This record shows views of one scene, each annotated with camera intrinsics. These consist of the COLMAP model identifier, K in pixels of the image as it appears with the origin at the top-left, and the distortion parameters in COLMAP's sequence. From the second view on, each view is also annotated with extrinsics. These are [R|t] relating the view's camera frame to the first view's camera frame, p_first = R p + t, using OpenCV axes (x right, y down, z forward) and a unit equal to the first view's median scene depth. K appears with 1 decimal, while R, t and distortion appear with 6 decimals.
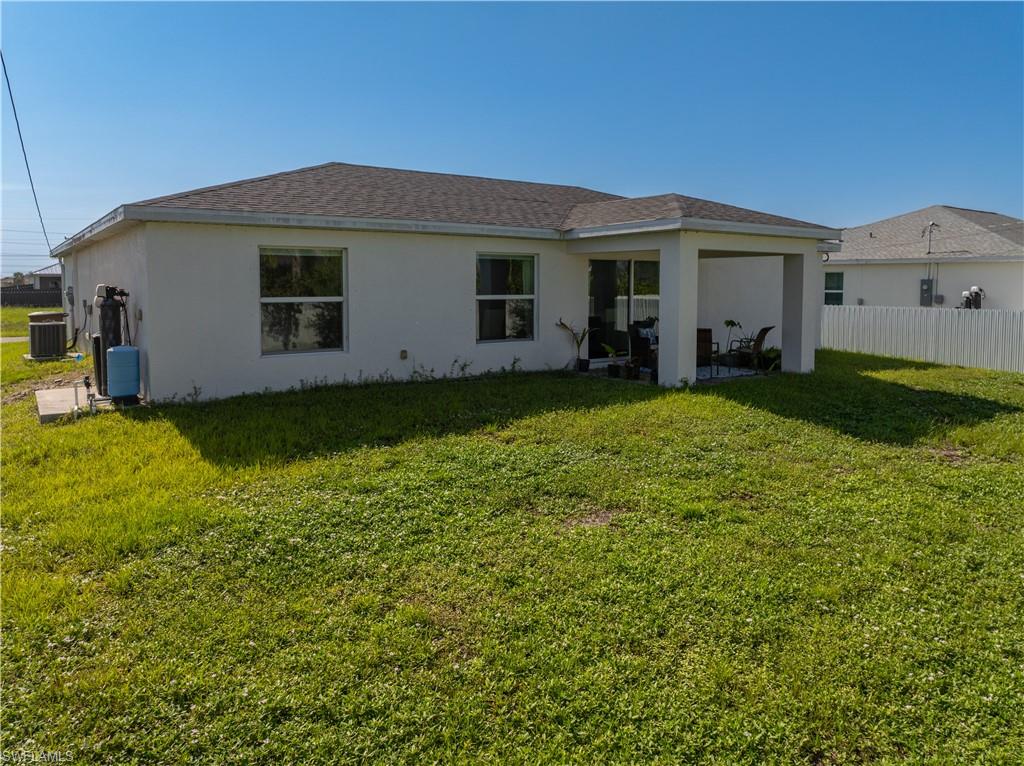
lens RADIAL K [[720.7, 0, 510.6], [0, 720.7, 356.3], [0, 0, 1]] dist [-0.041932, -0.001999]
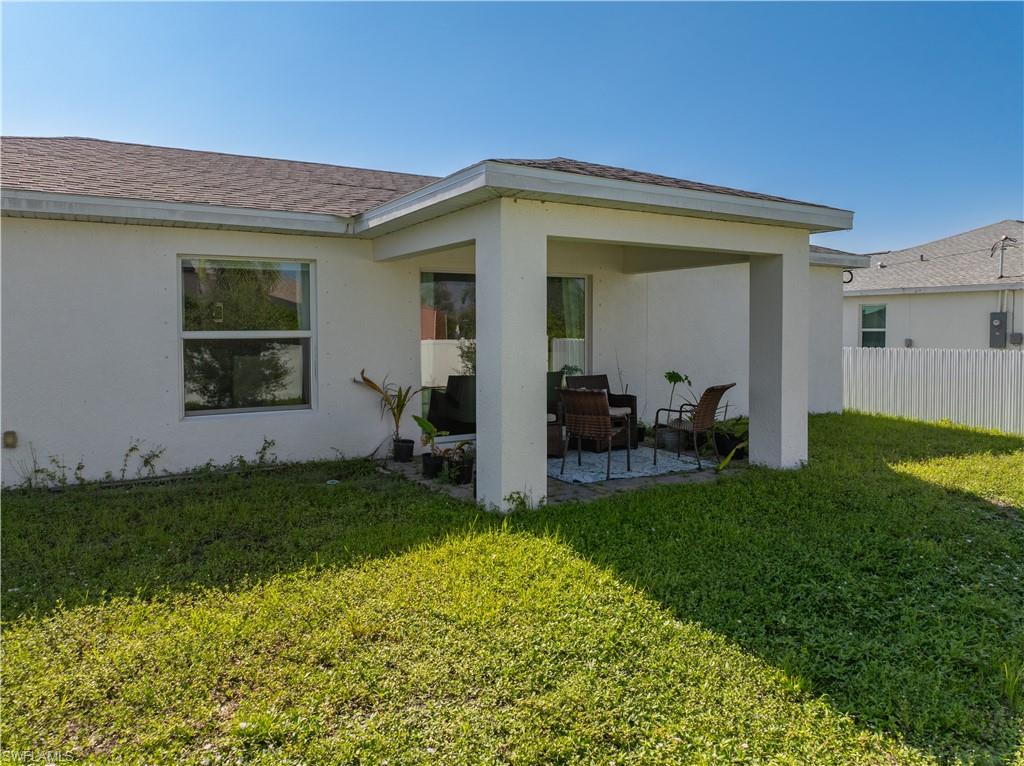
lens RADIAL K [[729.8, 0, 509.7], [0, 729.8, 377.3], [0, 0, 1]] dist [-0.030184, -0.000341]
pose [[0.998252, -0.000240, -0.059092, 0.222688], [-0.001675, 0.999475, -0.032359, -0.027853], [0.059069, 0.032401, 0.997728, 0.410512]]
